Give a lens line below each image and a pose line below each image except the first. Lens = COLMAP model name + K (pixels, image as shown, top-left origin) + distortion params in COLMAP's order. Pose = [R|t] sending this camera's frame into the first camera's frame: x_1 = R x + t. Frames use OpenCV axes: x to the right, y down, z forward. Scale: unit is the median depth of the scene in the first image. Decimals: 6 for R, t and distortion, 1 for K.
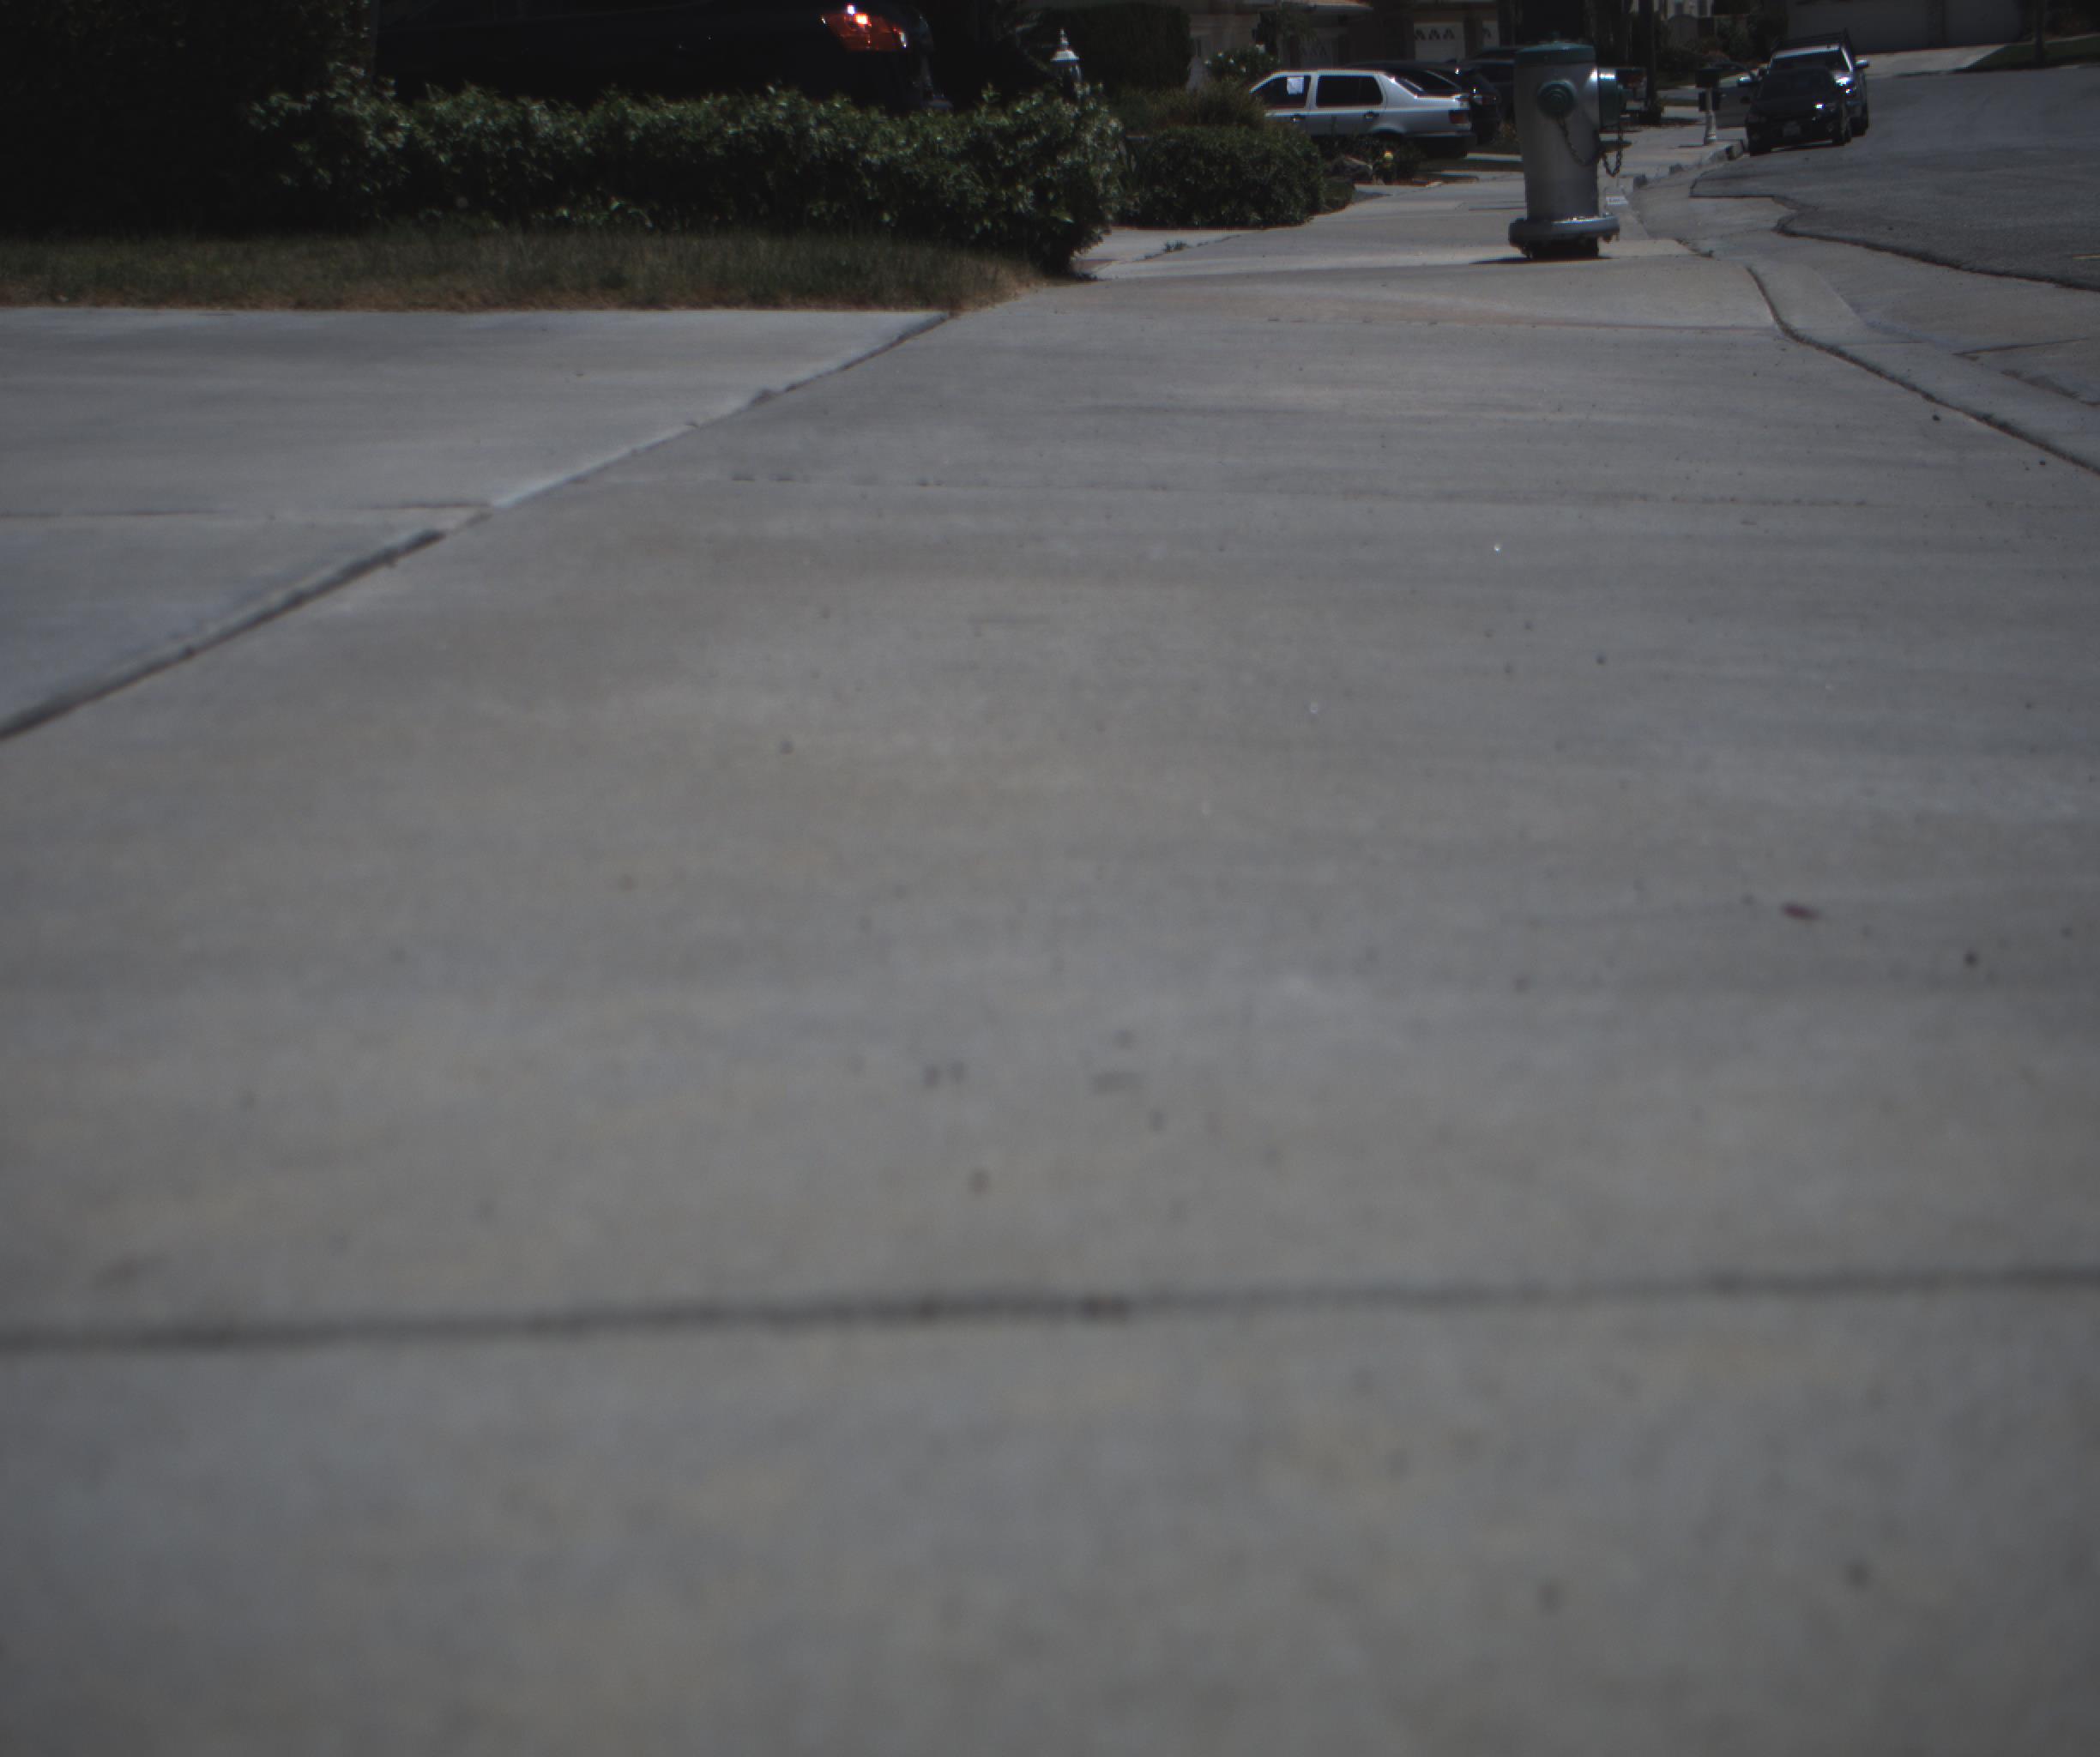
lens RADIAL K [[3709.6, 0, 1047.4], [0, 3709.6, 885.3], [0, 0, 1]] dist [-0.069926, 0.000000]
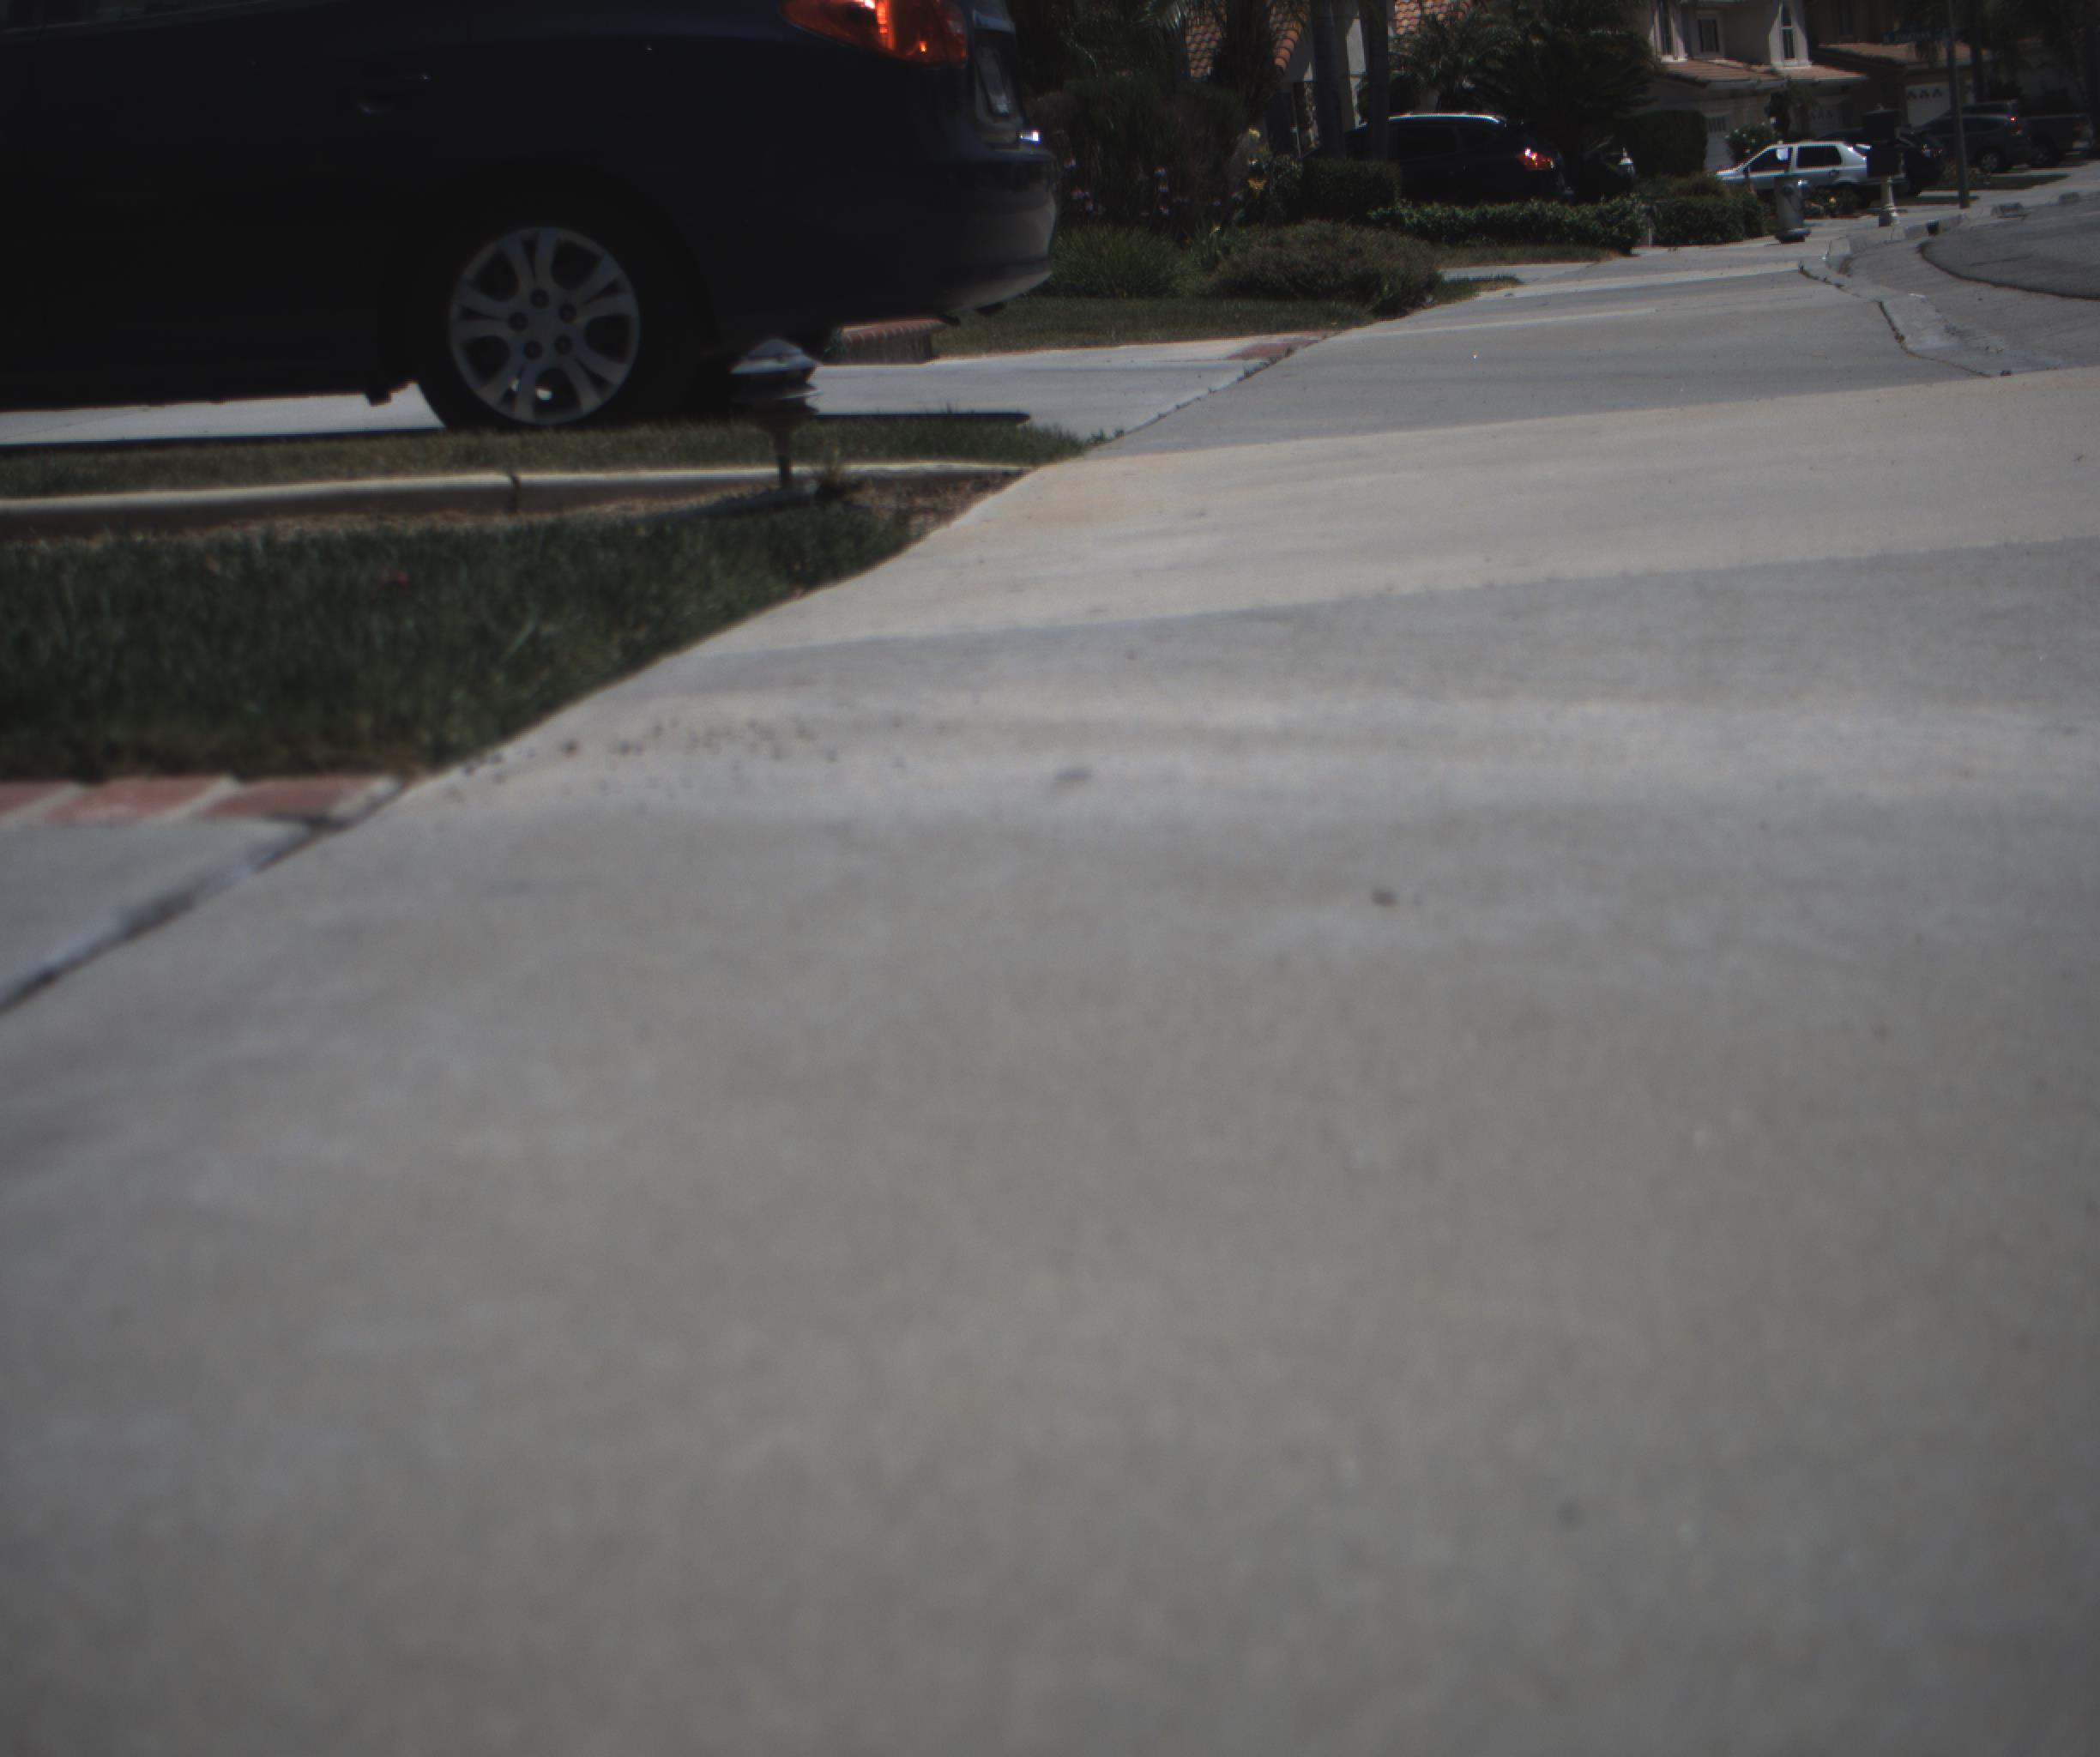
lens RADIAL K [[3709.6, 0, 1059.3], [0, 3709.6, 891.9], [0, 0, 1]] dist [-0.069926, 0.000000]
pose [[0.988345, -0.021603, -0.150692, -0.006492], [0.019514, 0.999692, -0.015326, 0.218991], [0.150977, 0.012206, 0.988462, -1.144659]]
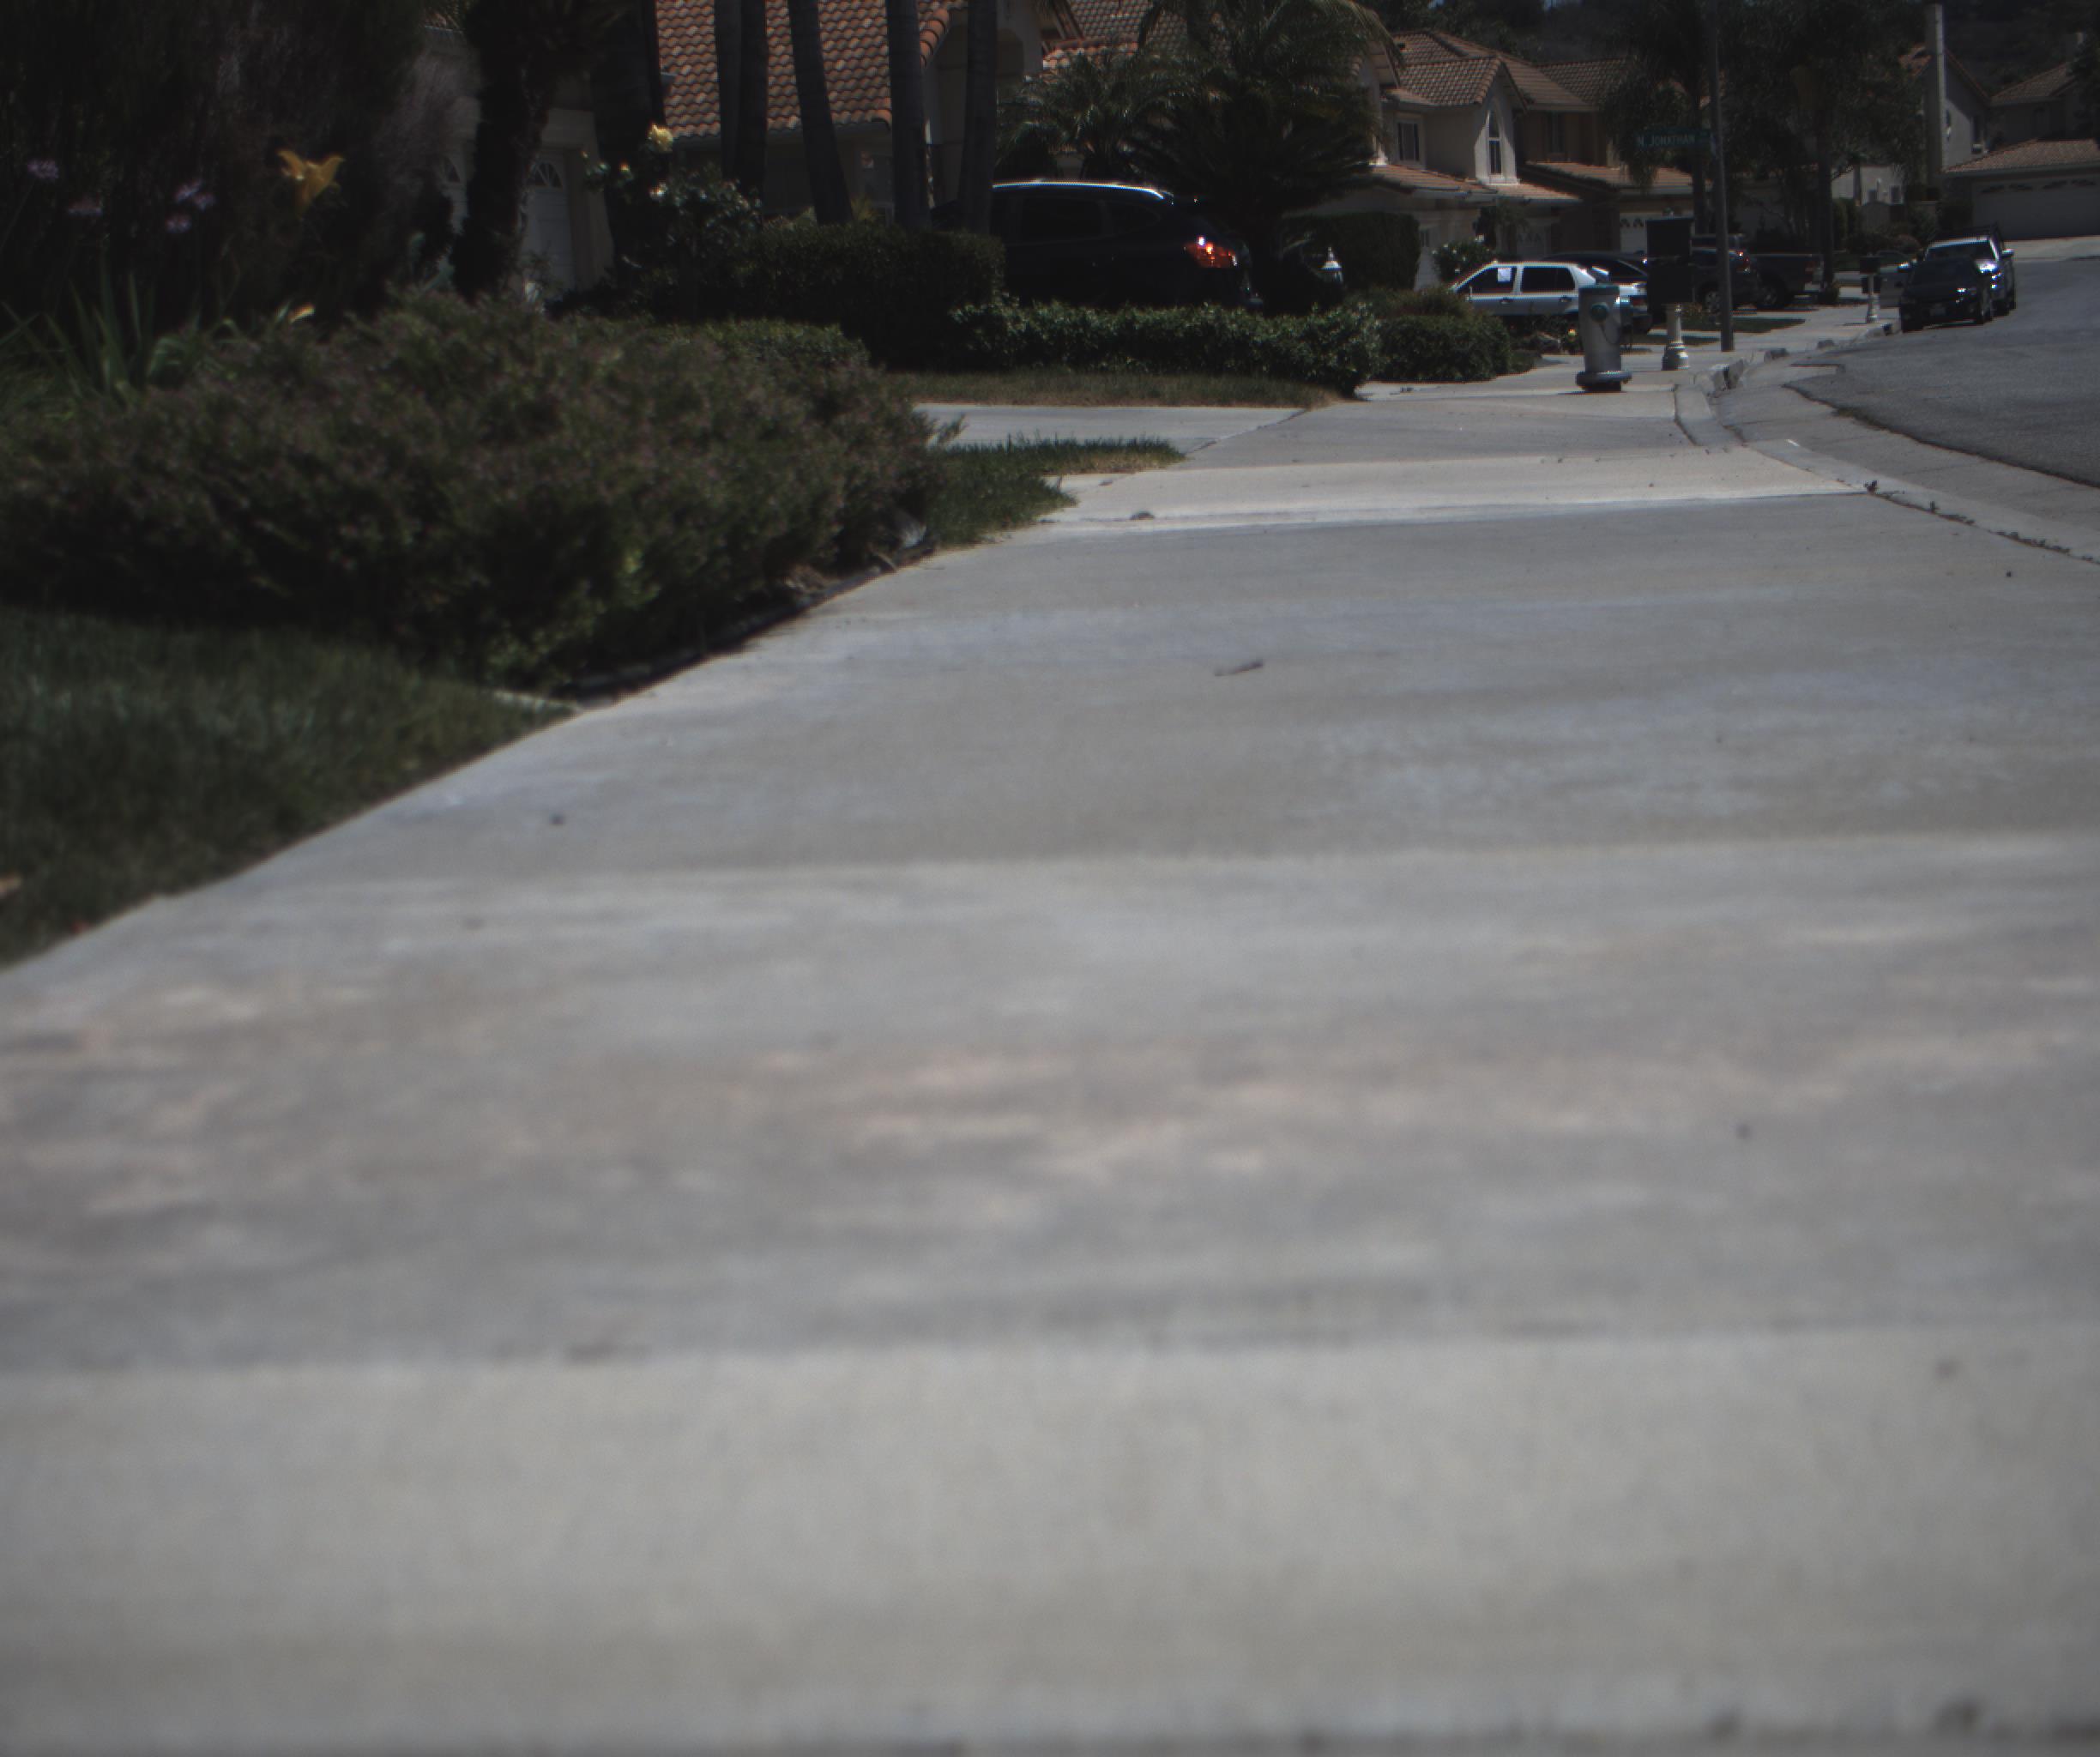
lens RADIAL K [[3709.6, 0, 1055.6], [0, 3709.6, 887.3], [0, 0, 1]] dist [-0.069926, 0.000000]
pose [[0.998229, 0.014903, -0.057593, -0.019208], [-0.017406, 0.998915, -0.043205, 0.101335], [0.056886, 0.044131, 0.997405, -0.533845]]
